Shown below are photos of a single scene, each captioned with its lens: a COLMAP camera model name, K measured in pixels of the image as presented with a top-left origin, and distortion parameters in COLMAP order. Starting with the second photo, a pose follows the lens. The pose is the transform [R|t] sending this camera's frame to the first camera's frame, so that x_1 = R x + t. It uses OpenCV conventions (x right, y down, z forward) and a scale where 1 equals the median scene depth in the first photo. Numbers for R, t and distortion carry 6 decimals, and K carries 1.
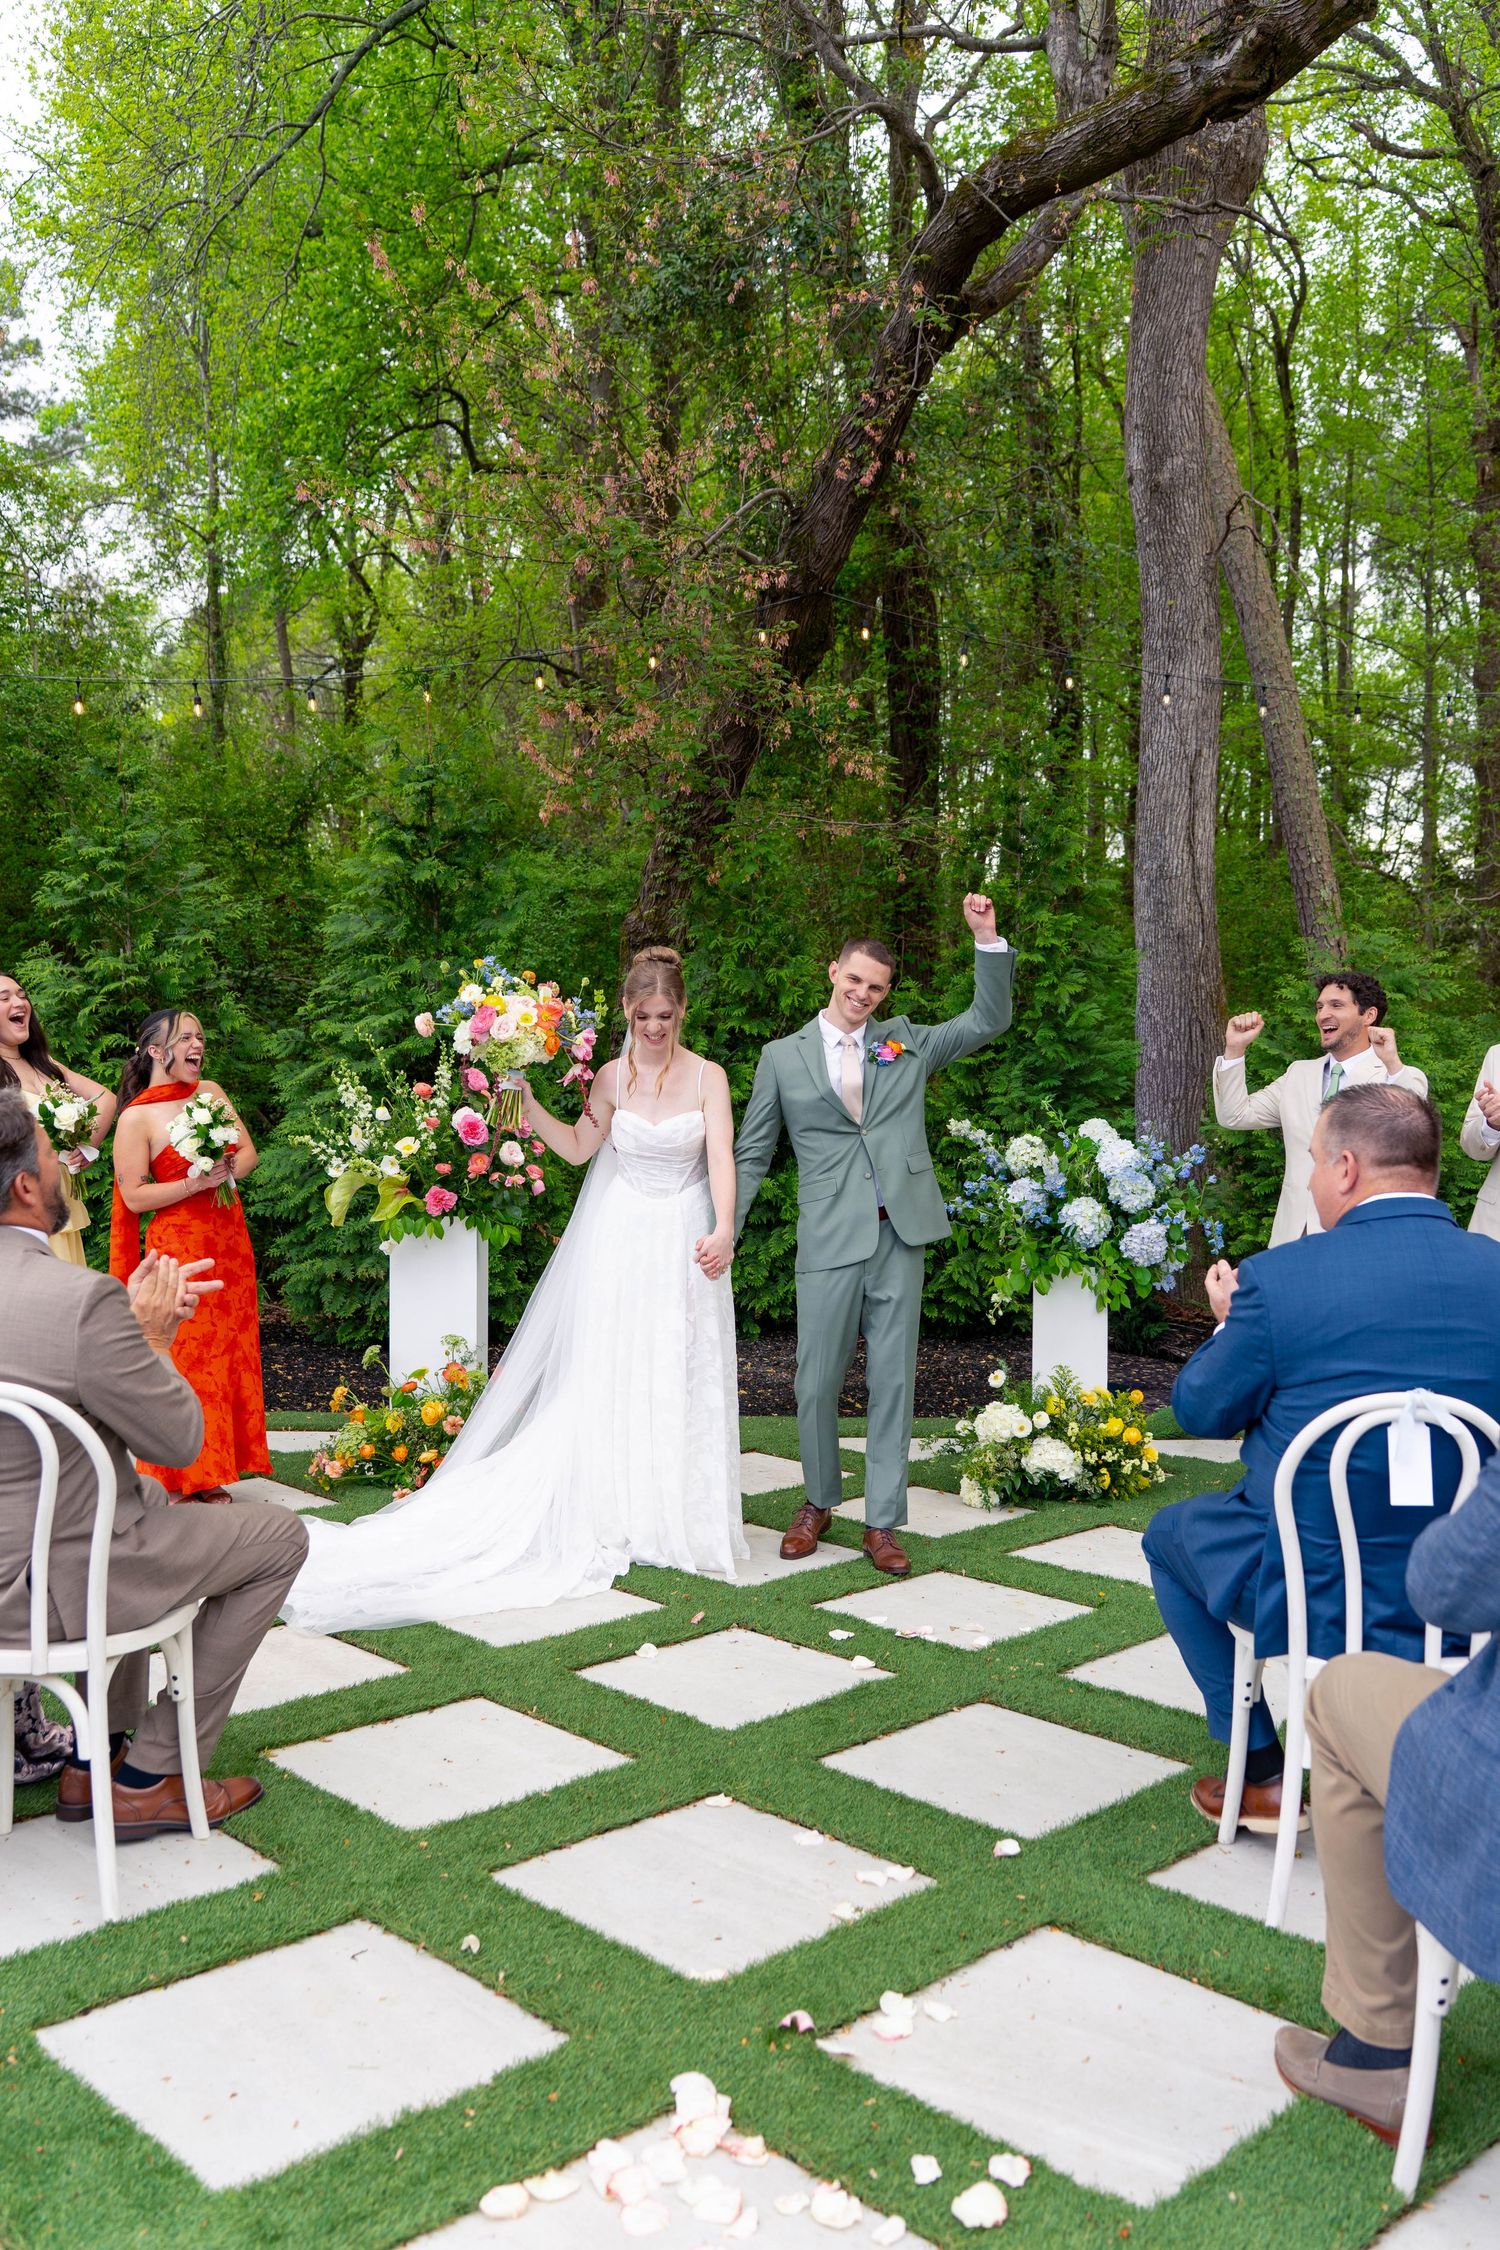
lens RADIAL K [[1863.0, 0, 792.1], [0, 1863.0, 1130.3], [0, 0, 1]] dist [0.005435, -0.000653]
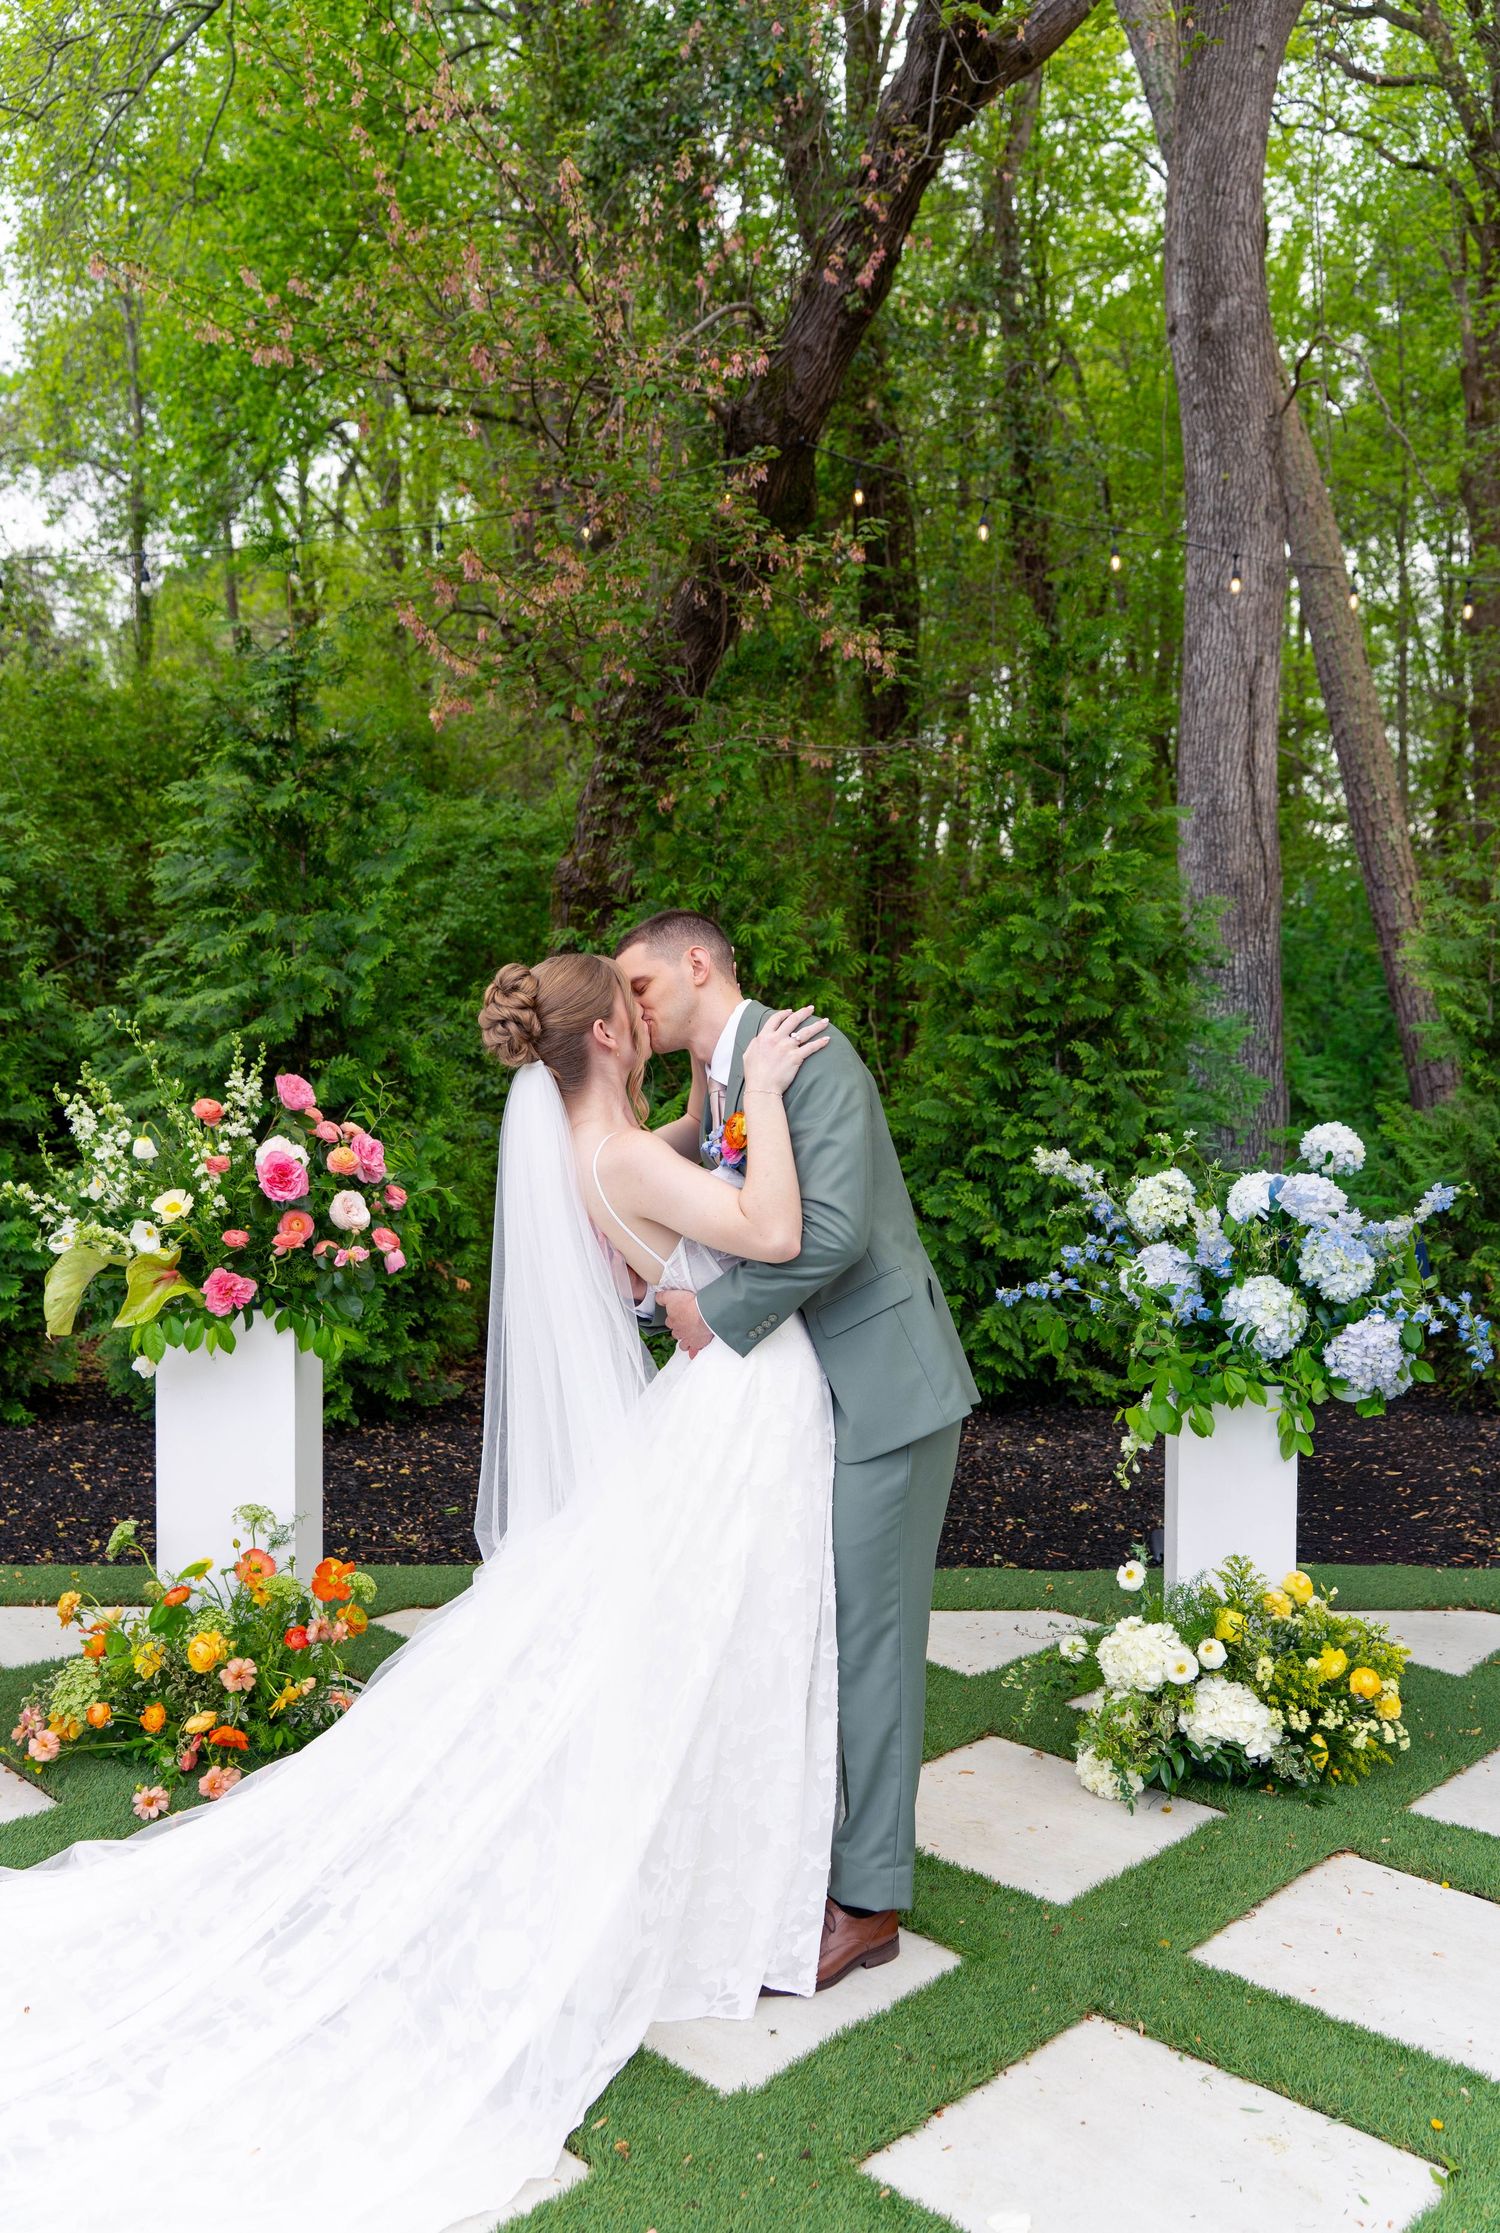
lens RADIAL K [[1839.4, 0, 754.0], [0, 1839.4, 1079.8], [0, 0, 1]] dist [0.001627, 0.003648]
pose [[0.999970, -0.005862, 0.005061, -0.016466], [0.005904, 0.999949, -0.008230, -0.025825], [-0.005013, 0.008260, 0.999953, 0.376530]]
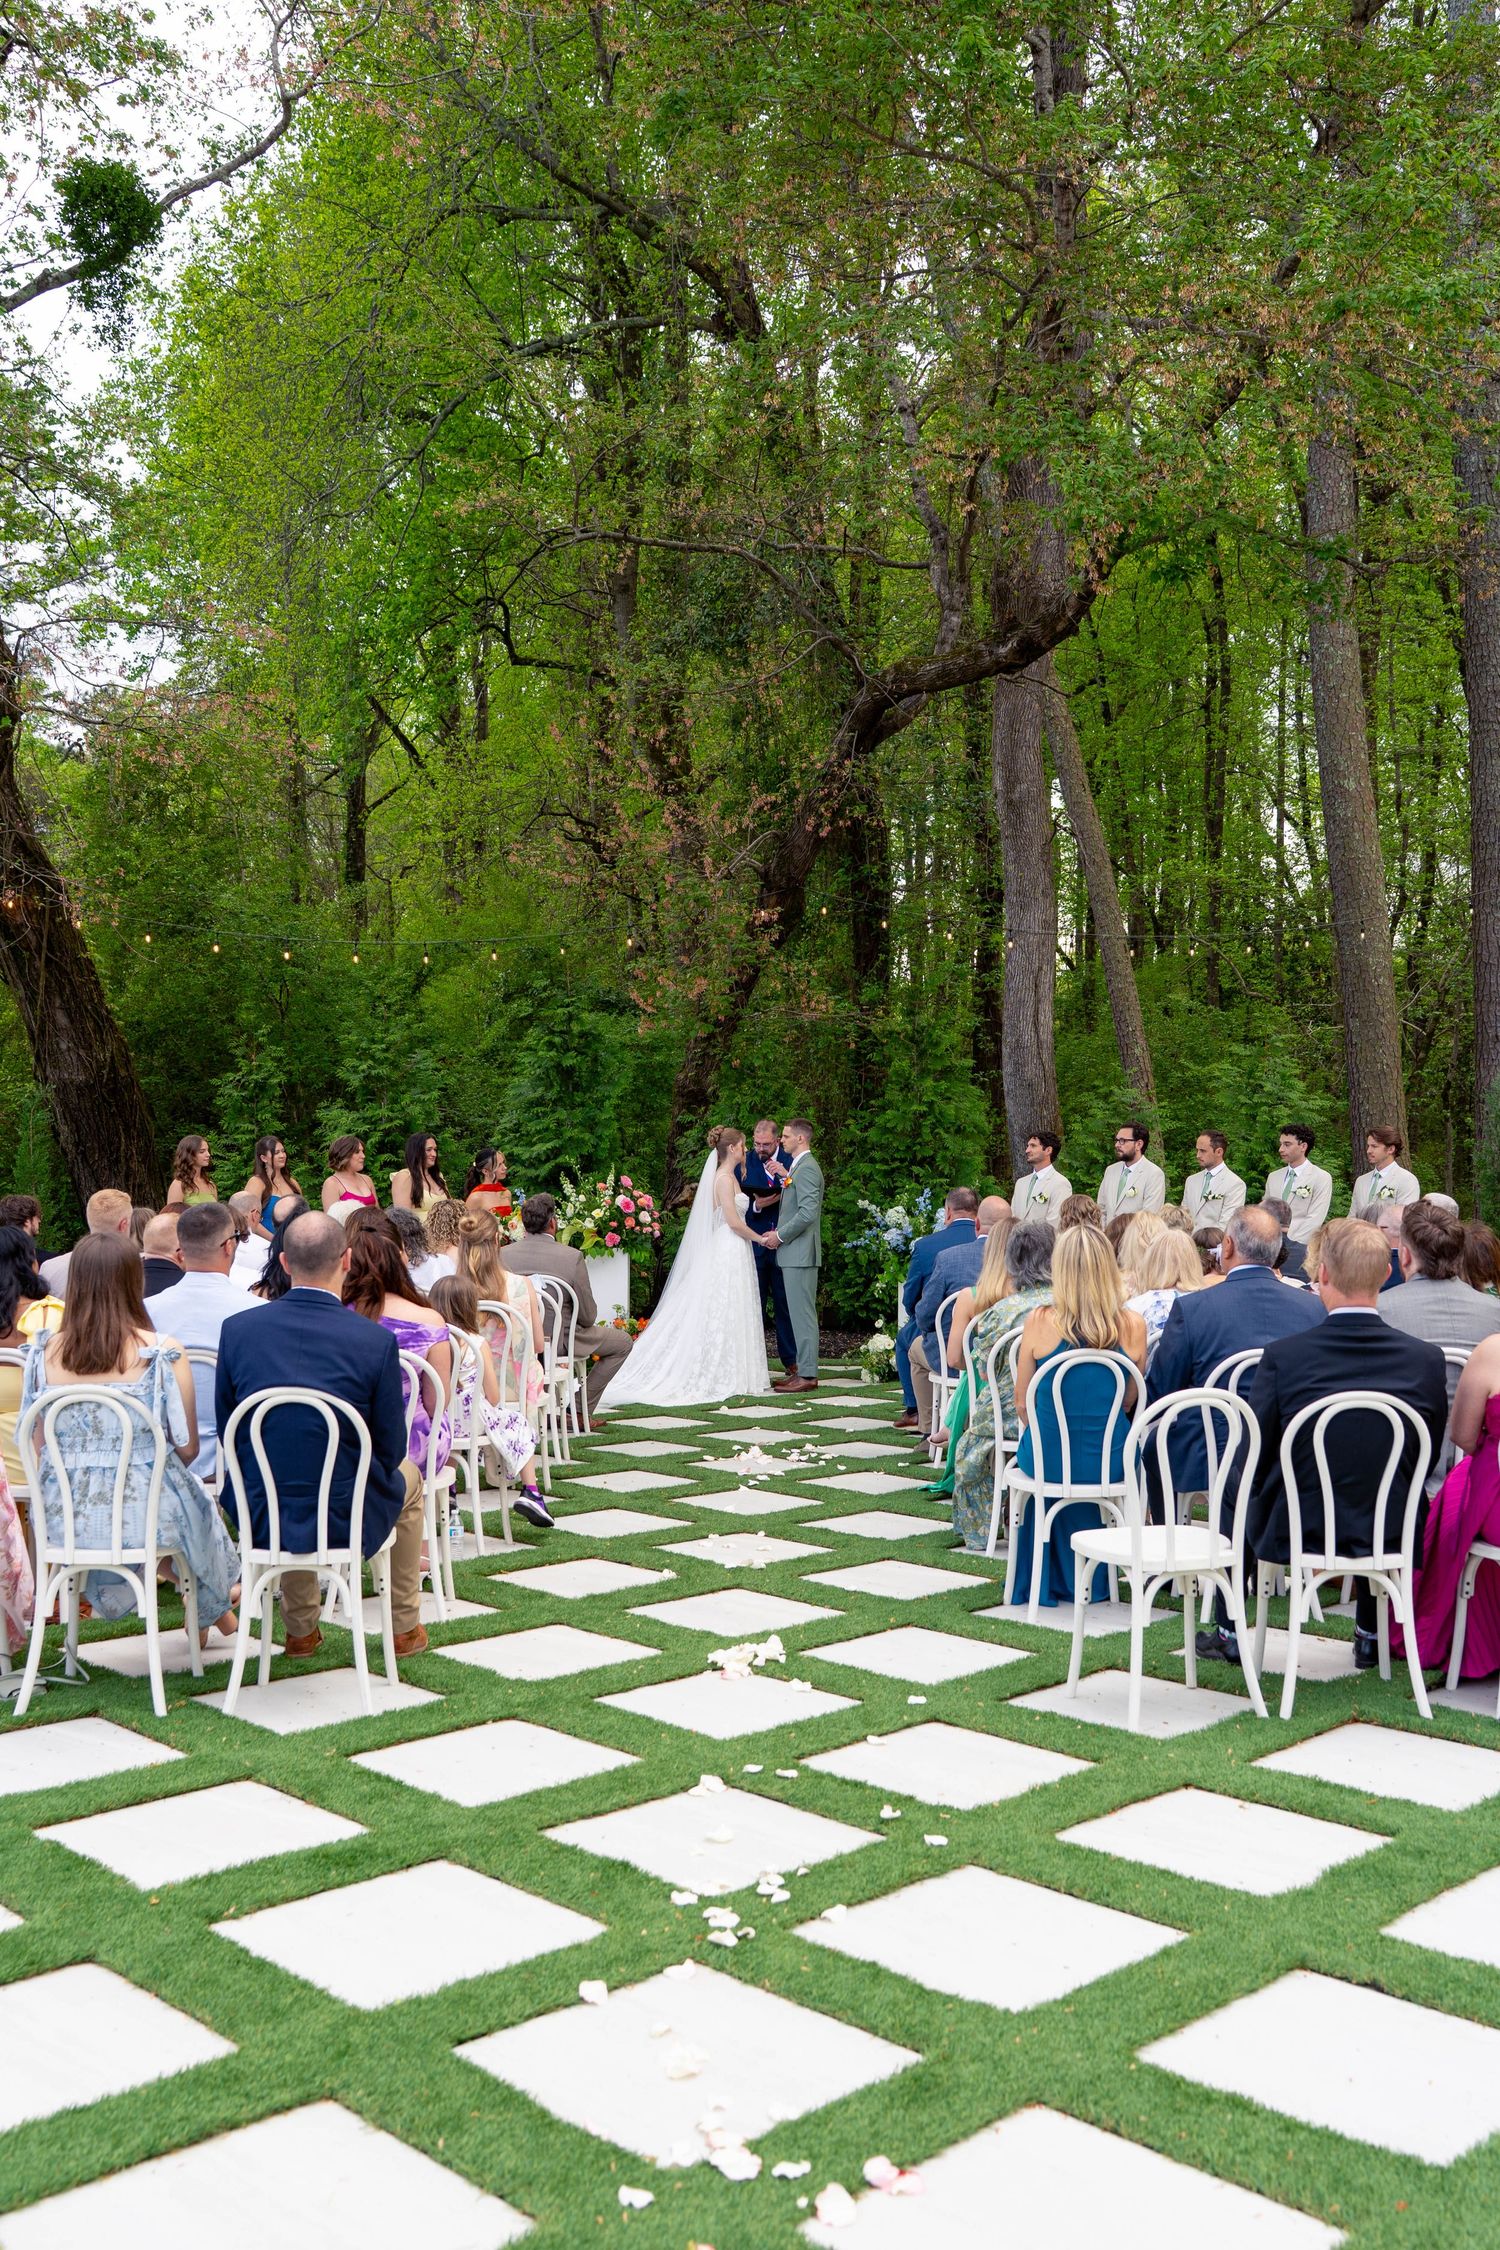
lens RADIAL K [[1863.0, 0, 792.1], [0, 1863.0, 1130.3], [0, 0, 1]] dist [0.005435, -0.000653]
pose [[0.999977, -0.002395, 0.006409, -0.000668], [0.002708, 0.998786, -0.049191, 0.018299], [-0.006283, 0.049207, 0.998769, -1.063283]]
